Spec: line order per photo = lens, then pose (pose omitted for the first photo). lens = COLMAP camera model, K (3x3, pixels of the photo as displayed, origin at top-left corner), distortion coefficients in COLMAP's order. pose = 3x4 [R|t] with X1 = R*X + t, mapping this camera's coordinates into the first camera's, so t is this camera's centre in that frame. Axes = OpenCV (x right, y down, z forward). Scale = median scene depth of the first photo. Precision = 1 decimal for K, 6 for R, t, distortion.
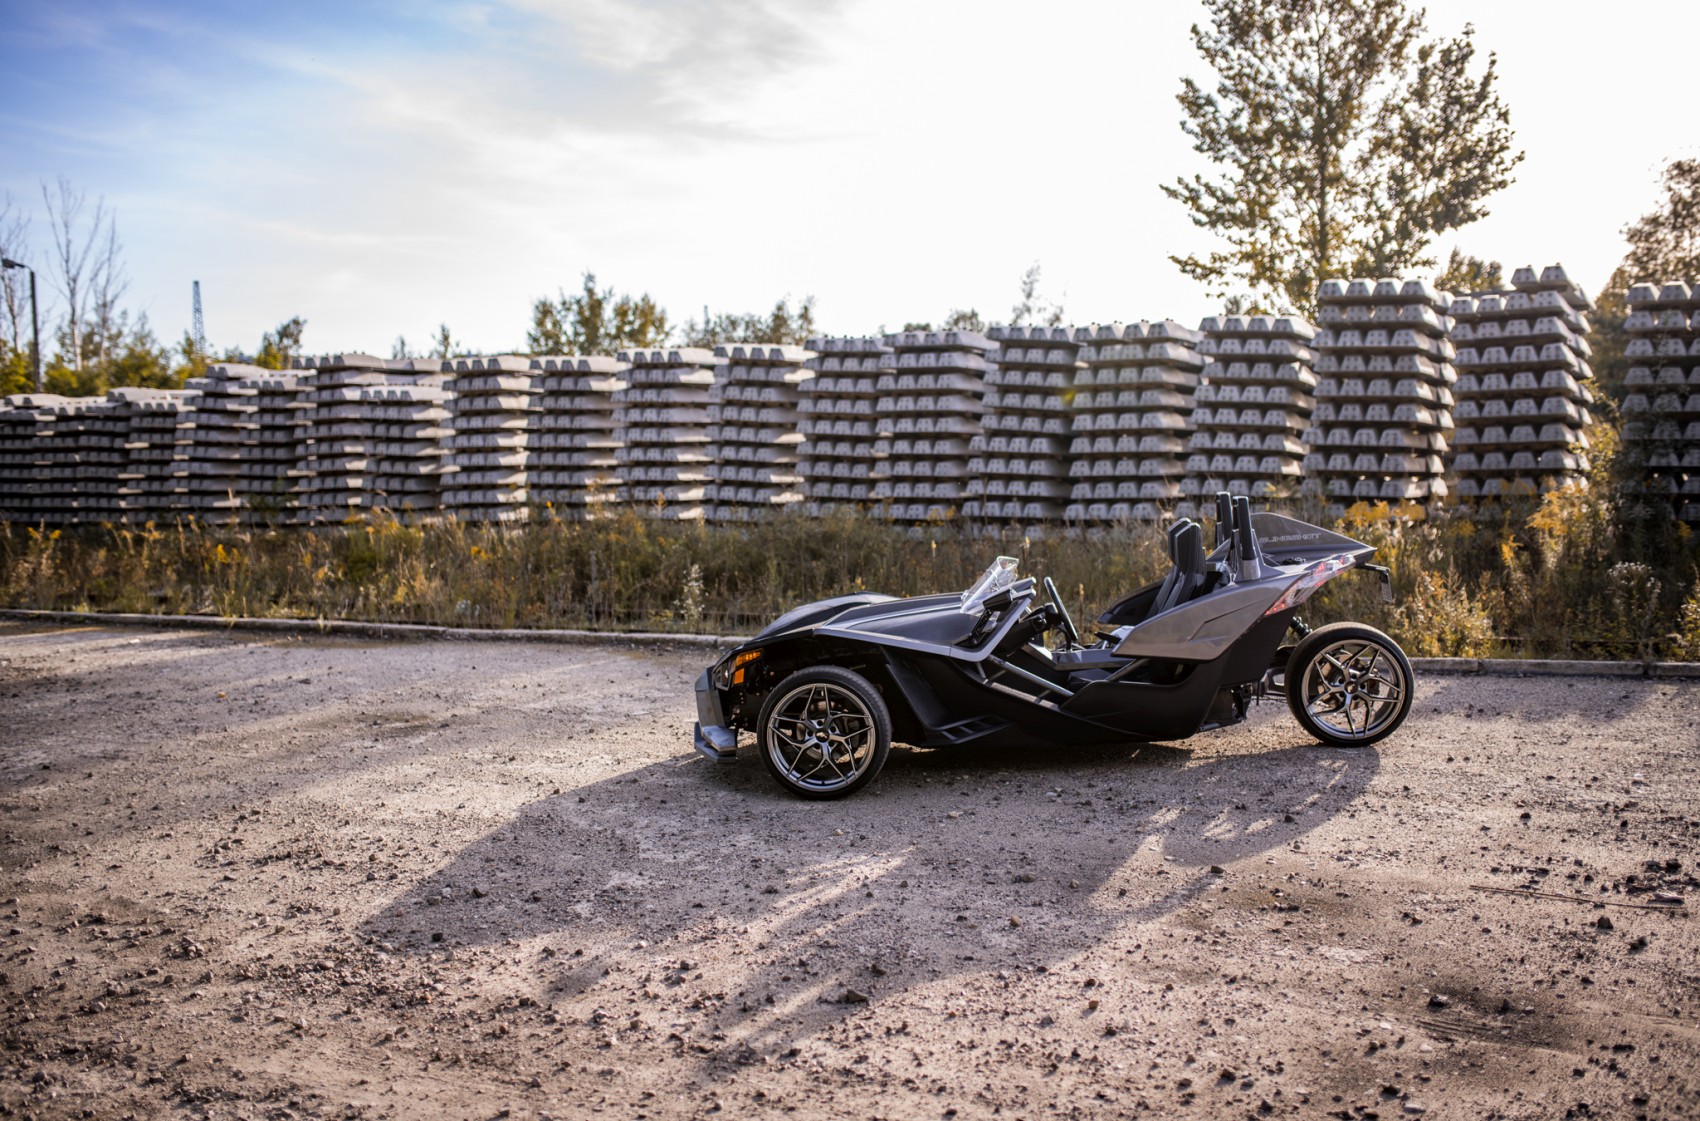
lens RADIAL K [[1667.0, 0, 850.0], [0, 1667.0, 560.5], [0, 0, 1]] dist [-0.015040, -0.002815]
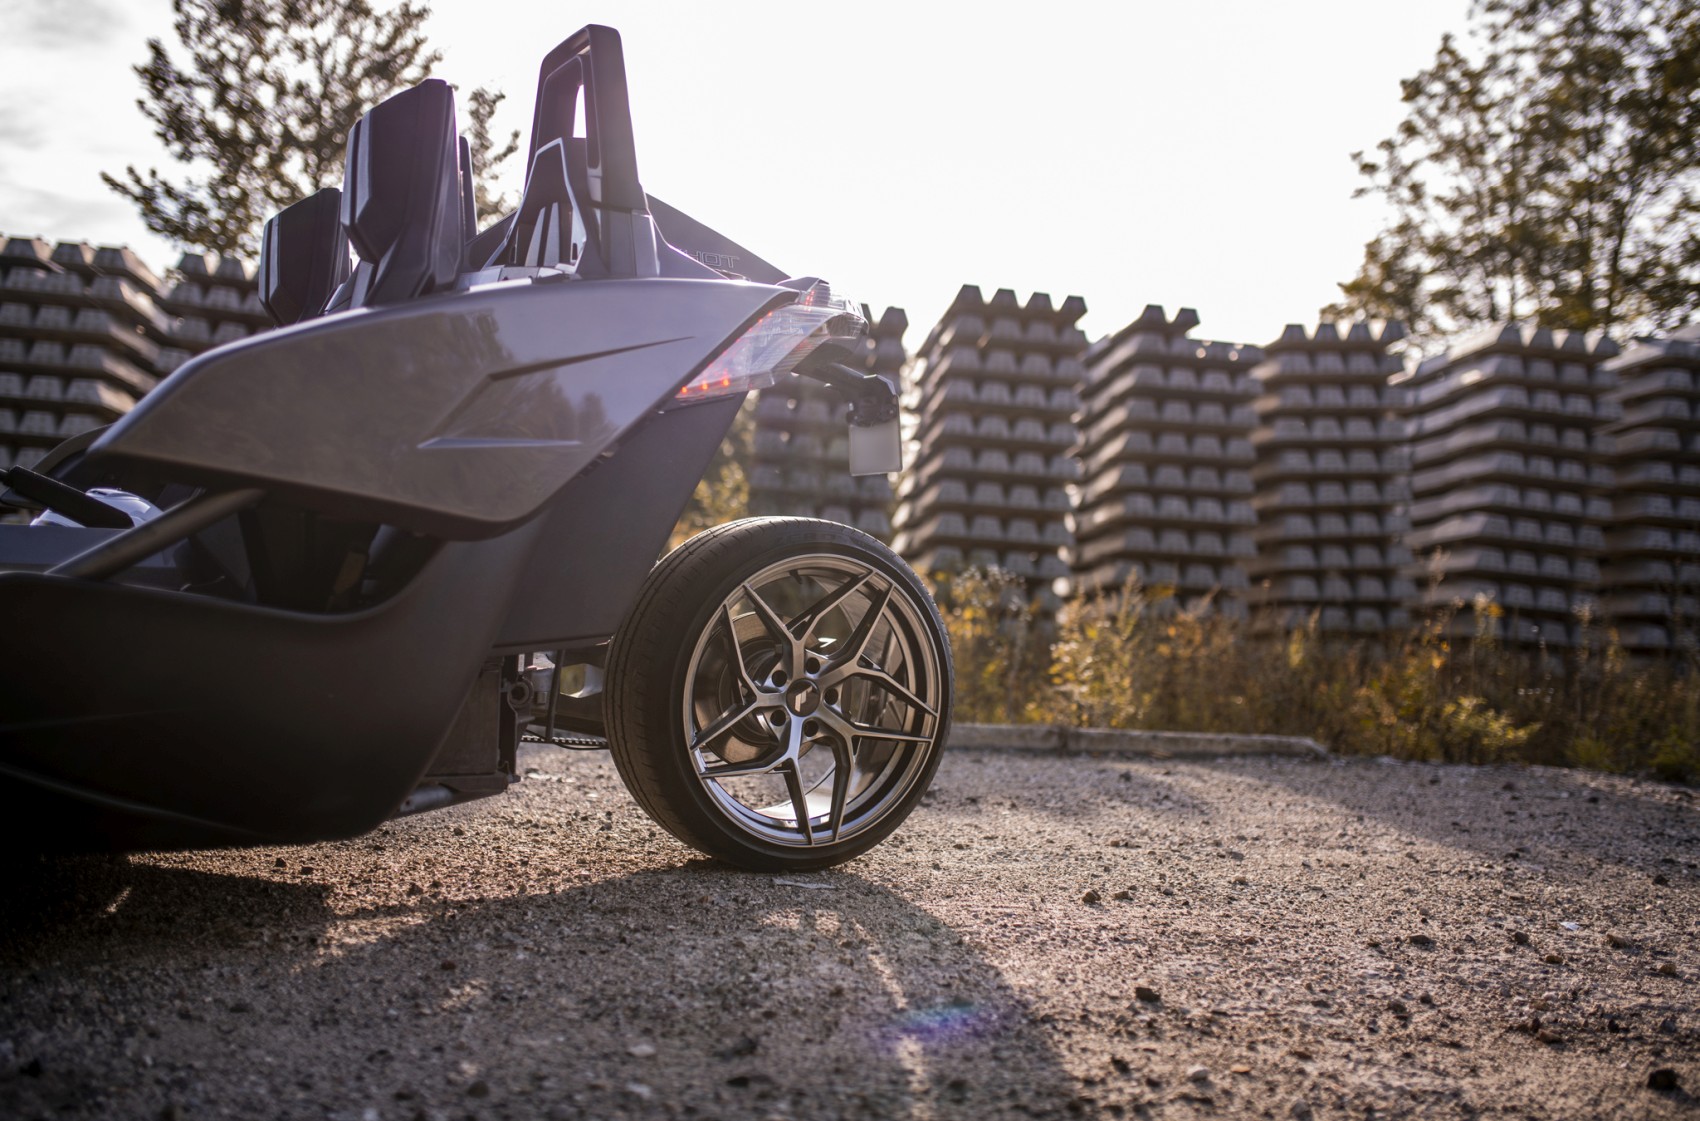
lens RADIAL K [[1663.6, 0, 850.0], [0, 1663.6, 560.5], [0, 0, 1]] dist [-0.057122, 0.088861]
pose [[0.797794, 0.103286, 0.594018, 0.045868], [-0.045798, 0.992752, -0.111109, 0.039078], [-0.601189, 0.061437, 0.796742, 0.326467]]
